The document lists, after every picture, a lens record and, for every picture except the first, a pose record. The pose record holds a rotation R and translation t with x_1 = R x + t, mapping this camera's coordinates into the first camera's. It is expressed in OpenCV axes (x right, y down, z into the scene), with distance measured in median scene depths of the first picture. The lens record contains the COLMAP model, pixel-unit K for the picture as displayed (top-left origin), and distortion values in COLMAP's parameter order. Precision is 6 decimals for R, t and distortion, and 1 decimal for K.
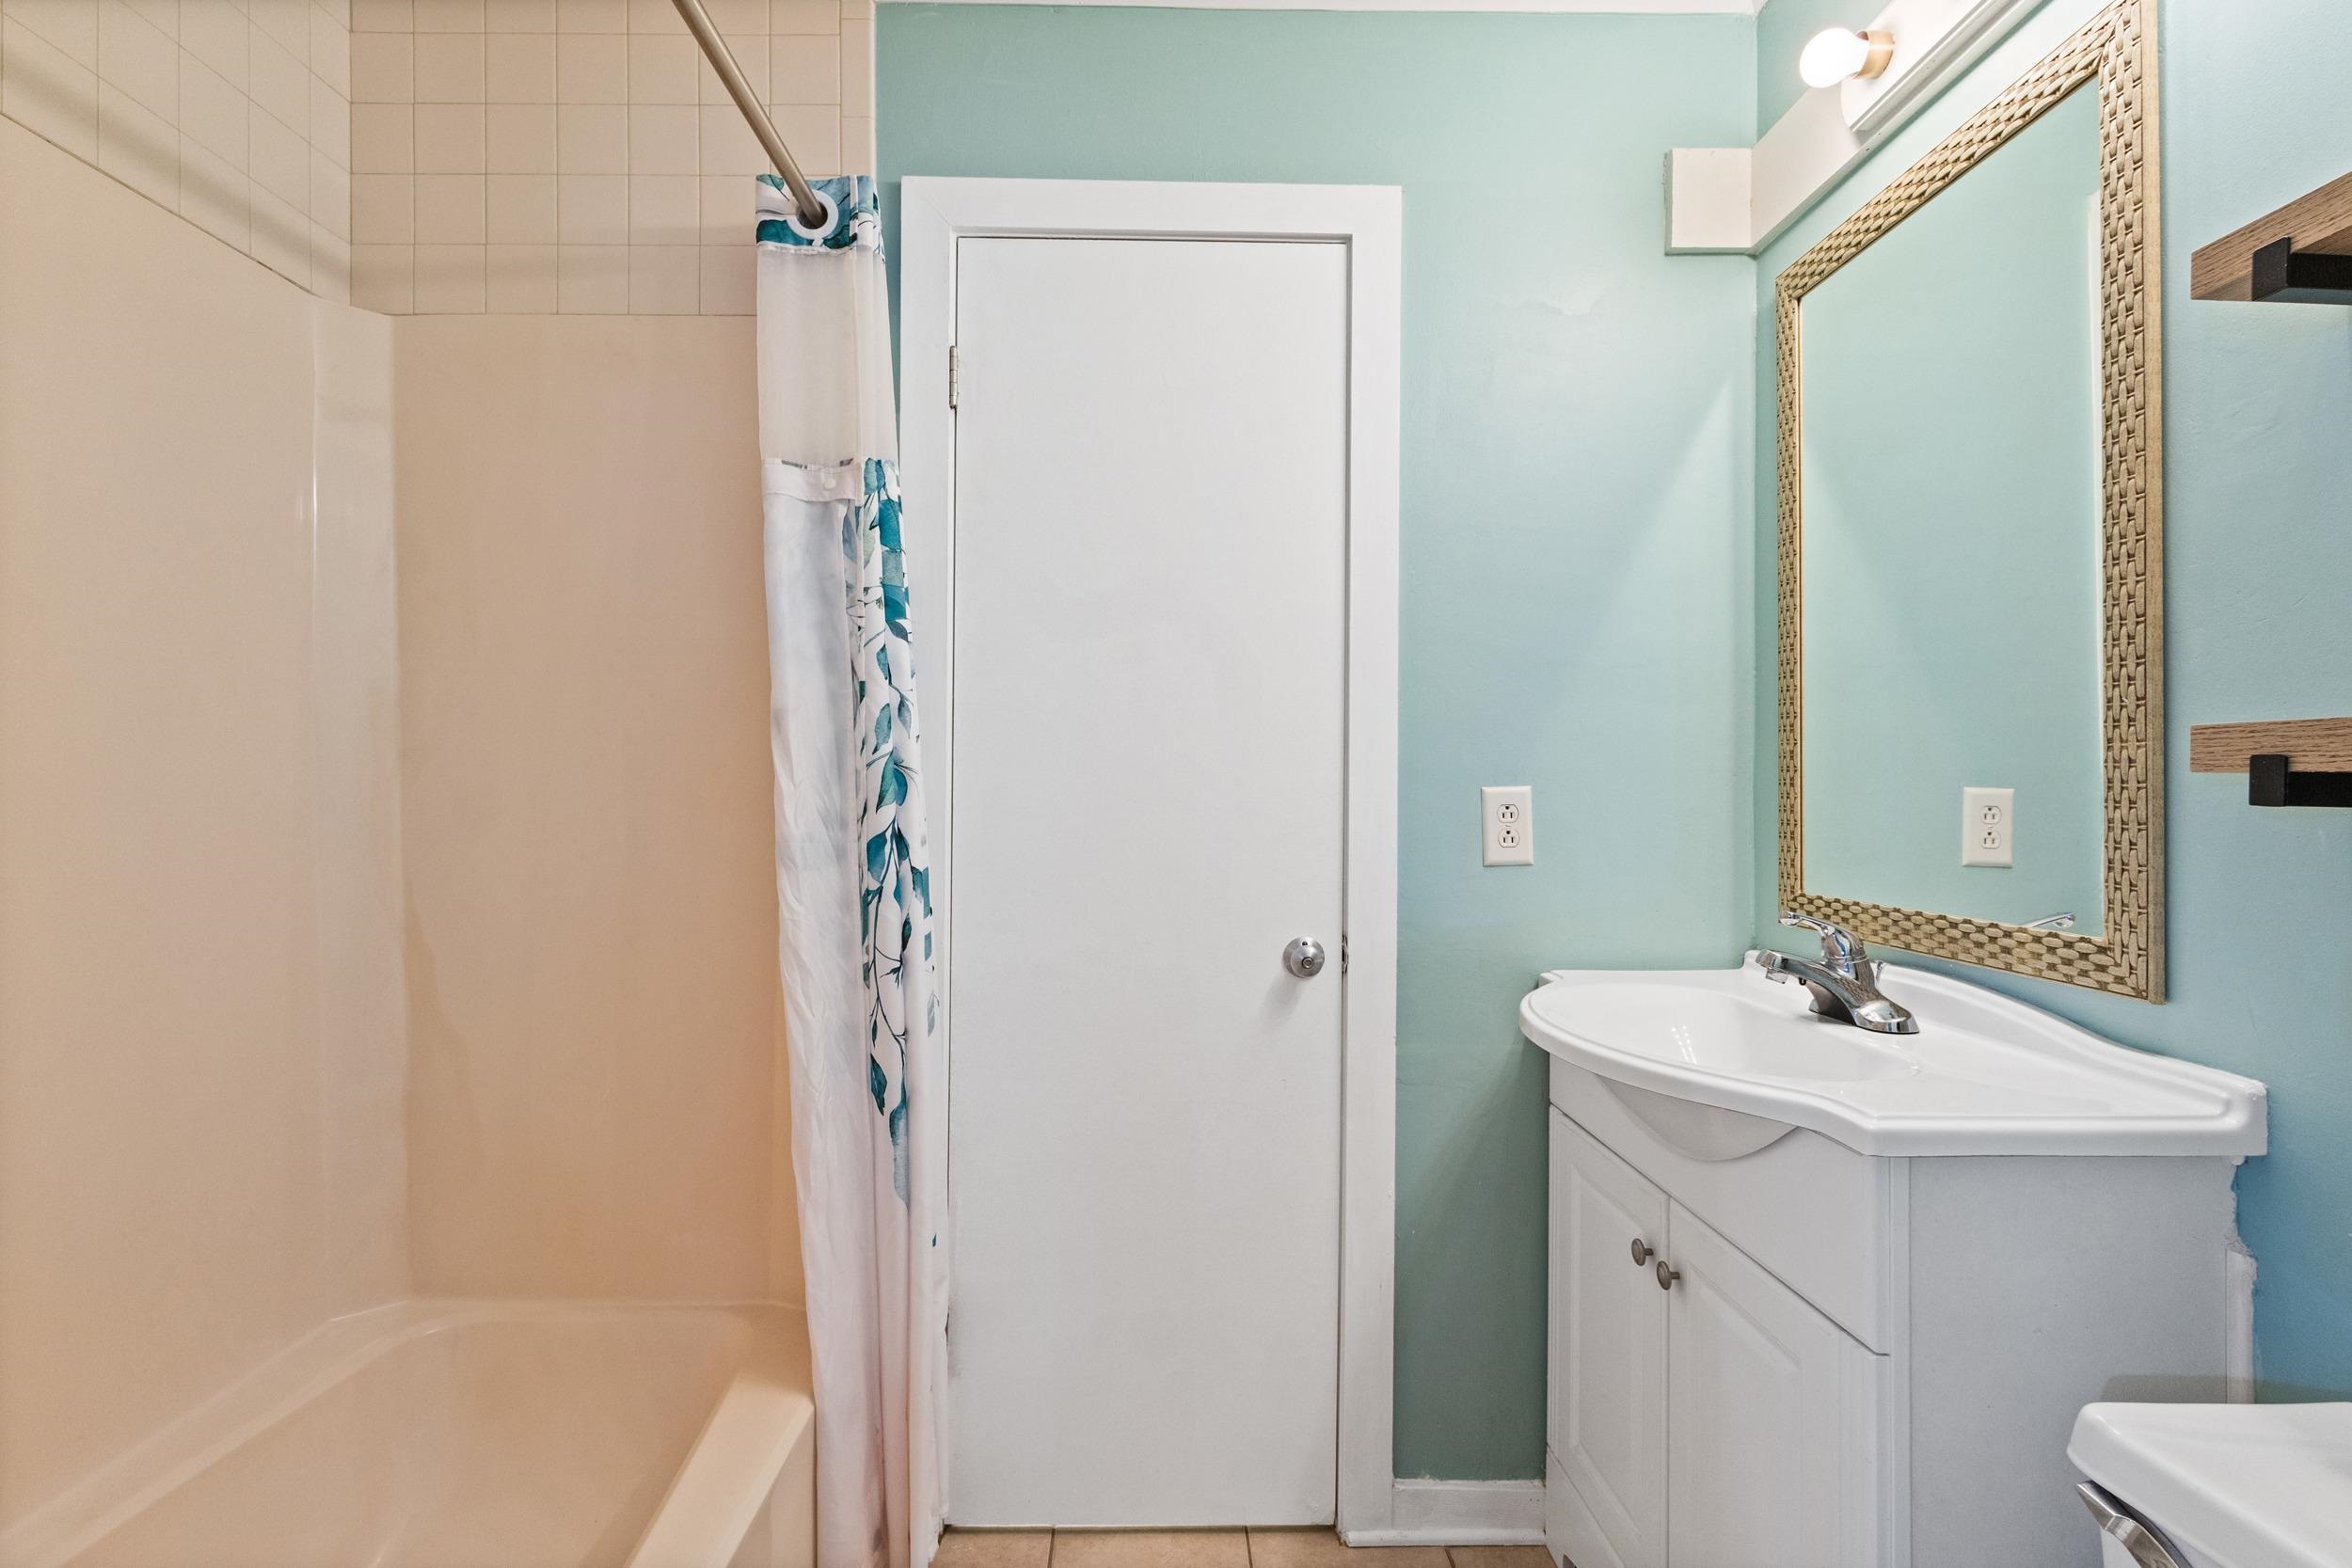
lens RADIAL K [[1103.8, 0, 1175.3], [0, 1103.8, 791.6], [0, 0, 1]] dist [-0.005263, 0.001461]
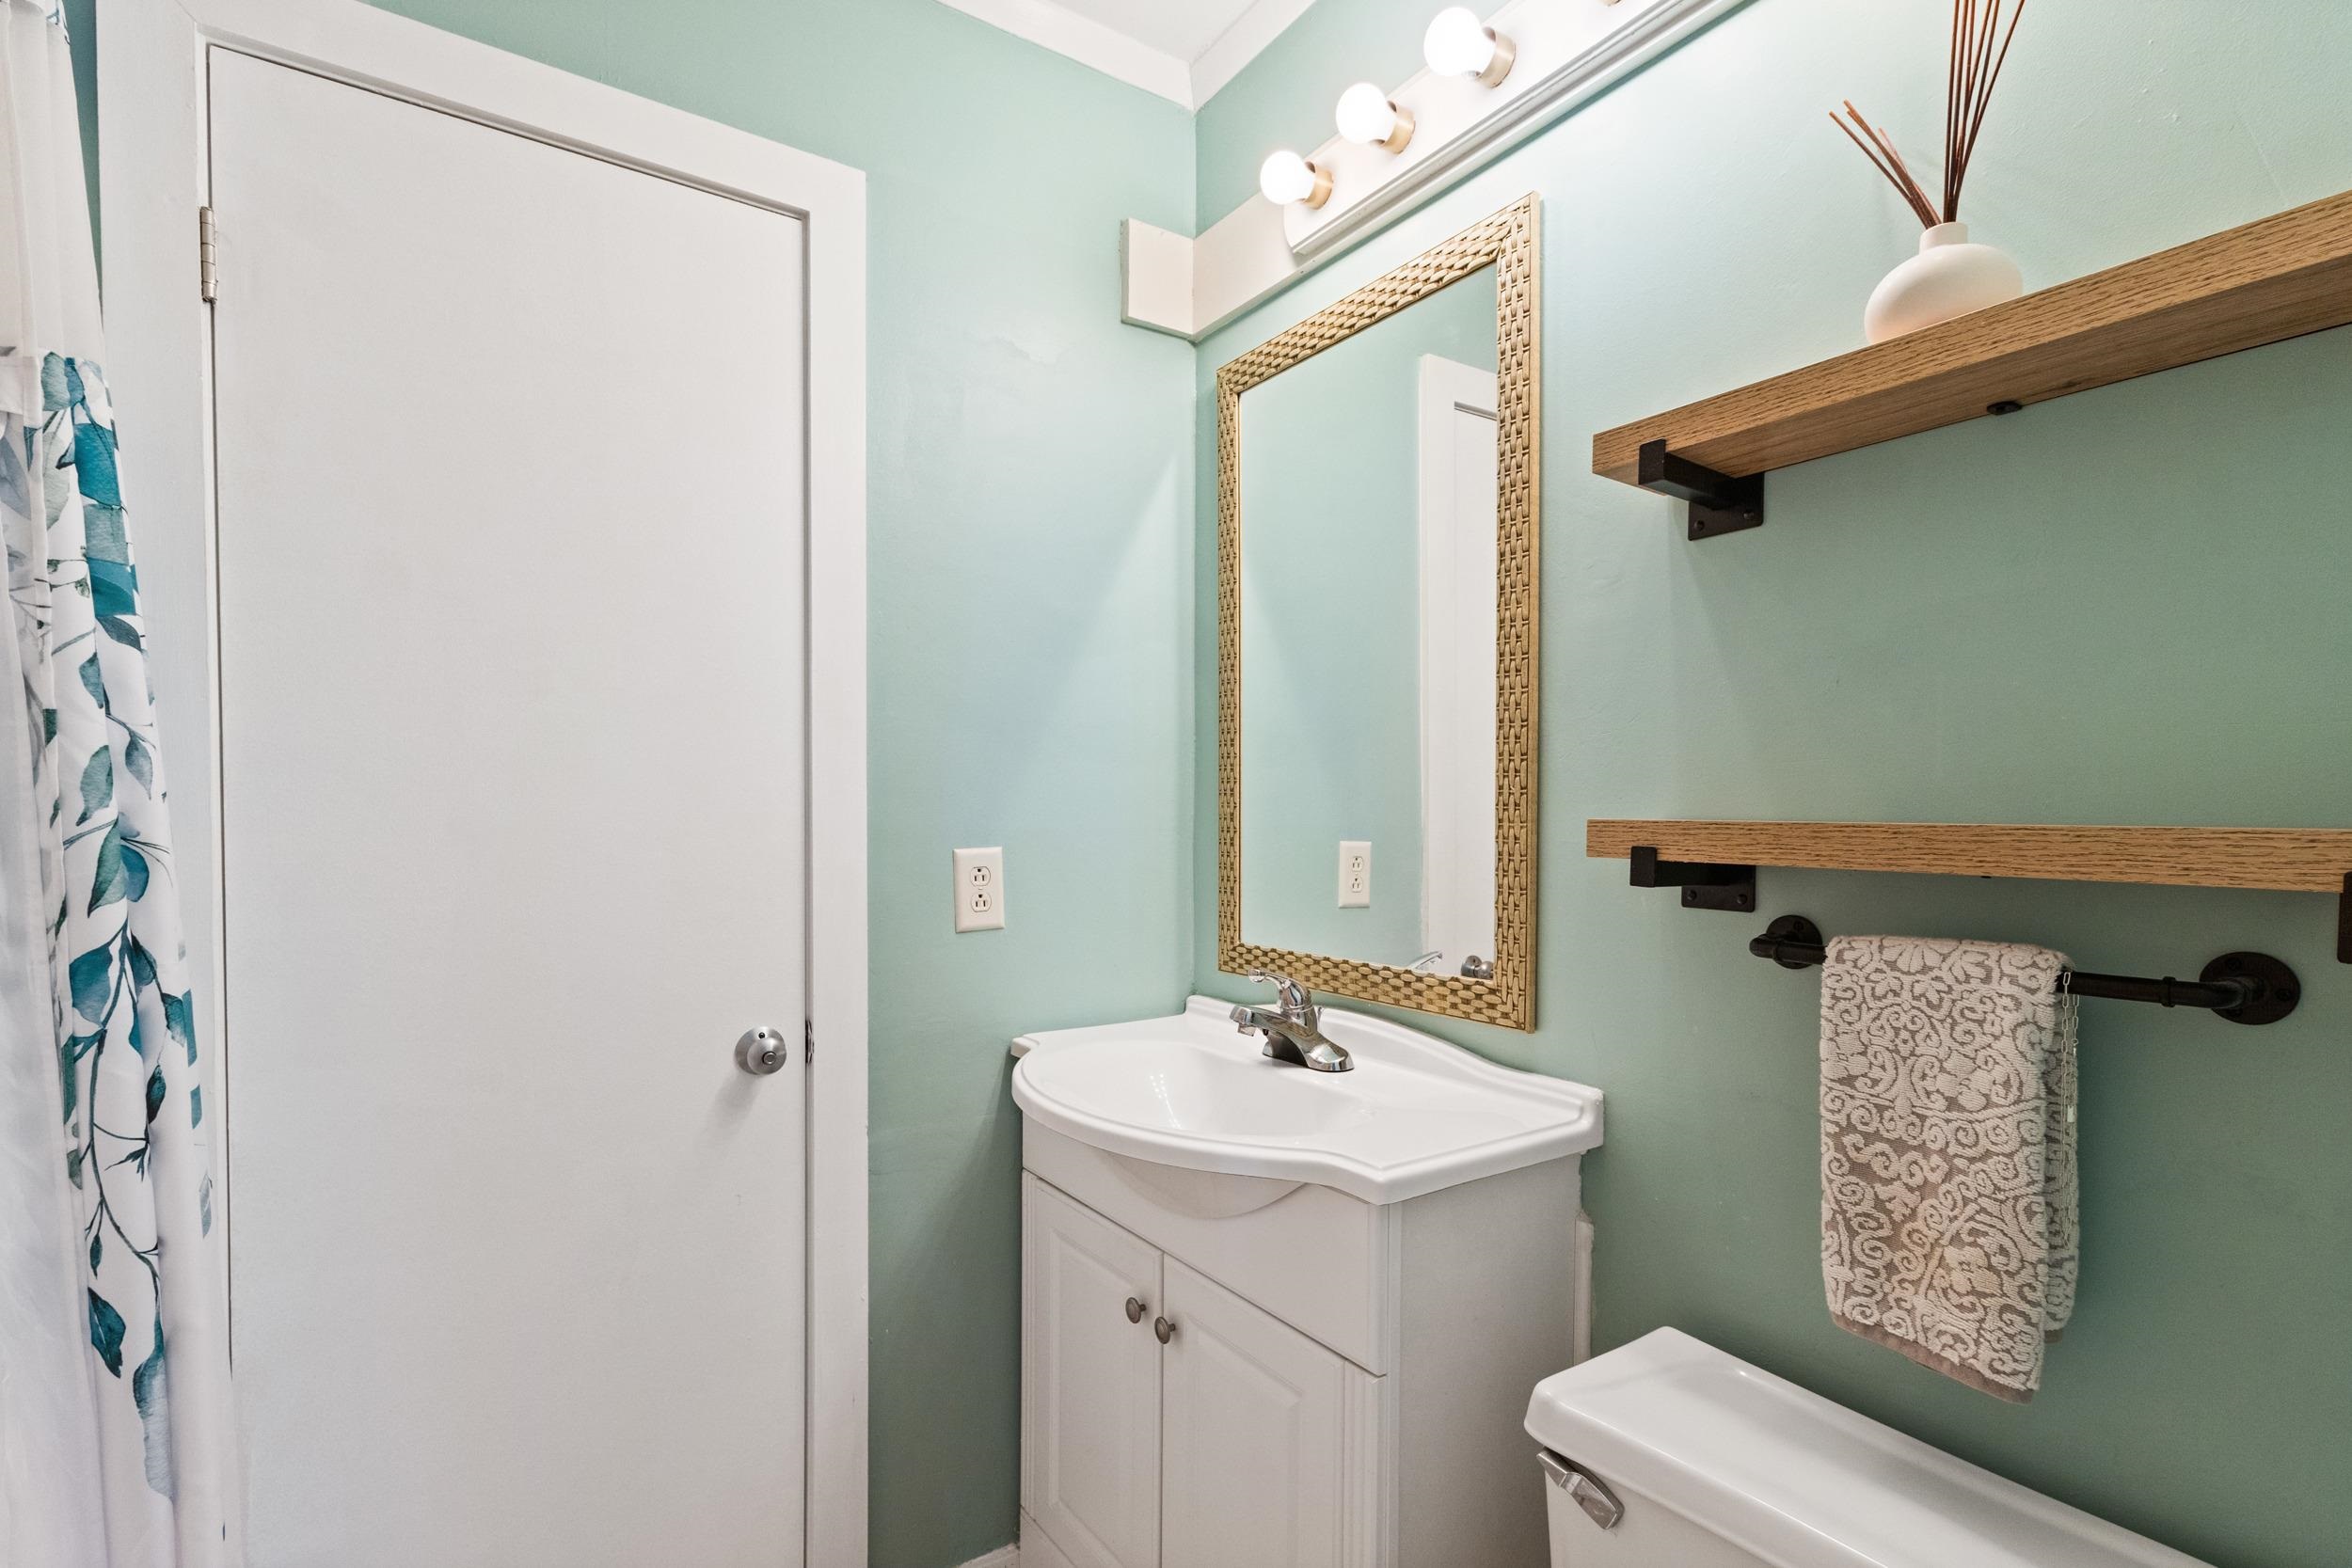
lens RADIAL K [[1103.8, 0, 1179.9], [0, 1103.8, 852.2], [0, 0, 1]] dist [-0.005263, 0.001461]
pose [[0.840069, -0.019443, 0.542131, -0.084856], [0.000802, 0.999401, 0.034599, -0.040261], [-0.542478, -0.028631, 0.839582, 0.121859]]
